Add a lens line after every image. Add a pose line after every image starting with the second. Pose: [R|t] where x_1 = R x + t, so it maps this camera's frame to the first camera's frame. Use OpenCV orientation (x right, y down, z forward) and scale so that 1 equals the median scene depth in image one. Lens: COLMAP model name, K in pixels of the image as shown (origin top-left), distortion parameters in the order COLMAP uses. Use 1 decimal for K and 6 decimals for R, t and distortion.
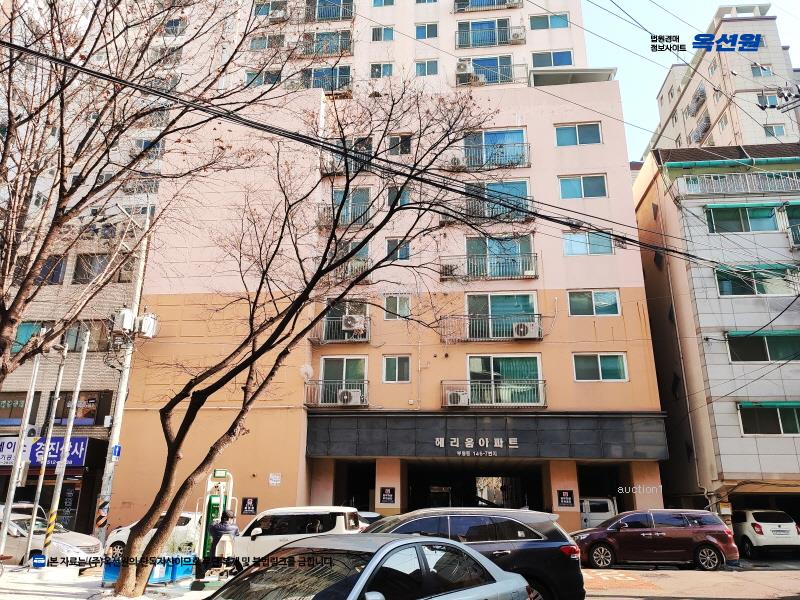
lens RADIAL K [[607.9, 0, 400.1], [0, 607.9, 302.6], [0, 0, 1]] dist [0.066686, -0.069772]
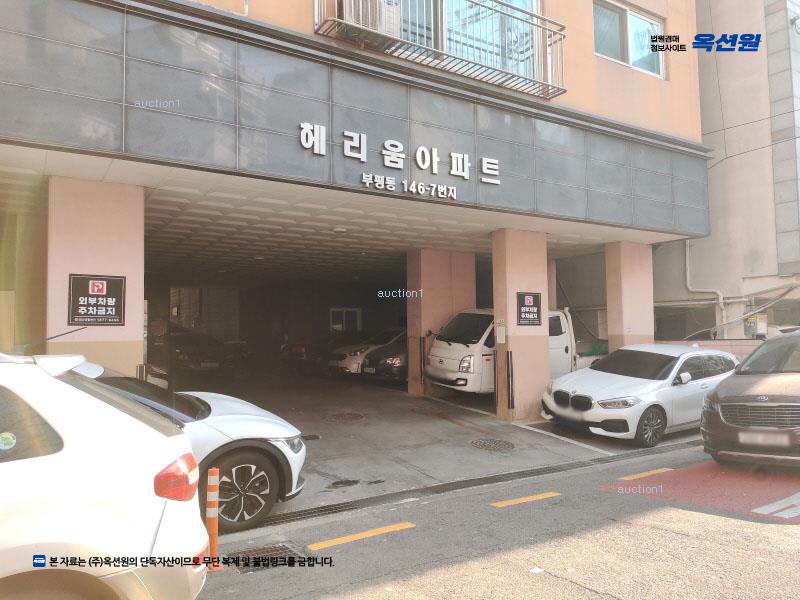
lens RADIAL K [[607.9, 0, 400.1], [0, 607.9, 302.6], [0, 0, 1]] dist [0.066686, -0.069772]
pose [[0.769529, 0.011987, 0.638500, -0.099369], [-0.180691, 0.963055, 0.199691, 0.241186], [-0.612516, -0.269039, 0.743264, 0.722698]]
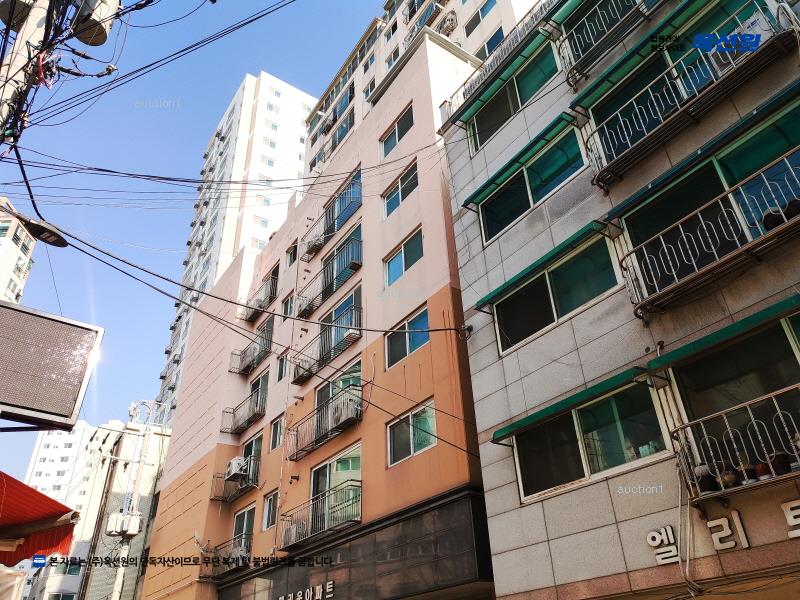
lens RADIAL K [[607.9, 0, 400.1], [0, 607.9, 302.6], [0, 0, 1]] dist [0.066686, -0.069772]
pose [[0.659957, -0.434740, -0.612747, 0.768831], [0.275899, 0.898832, -0.340559, 0.196778], [0.698811, 0.055697, 0.713135, 0.557277]]
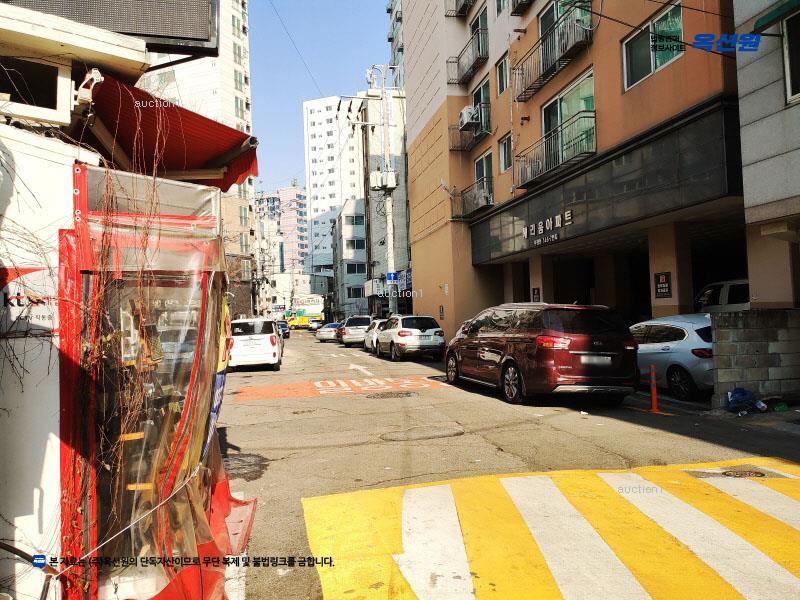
lens RADIAL K [[607.9, 0, 400.1], [0, 607.9, 302.6], [0, 0, 1]] dist [0.066686, -0.069772]
pose [[0.323505, -0.049776, -0.944916, 0.764261], [0.339855, 0.938093, 0.066938, 0.206981], [0.883087, -0.342789, 0.320395, 0.572673]]
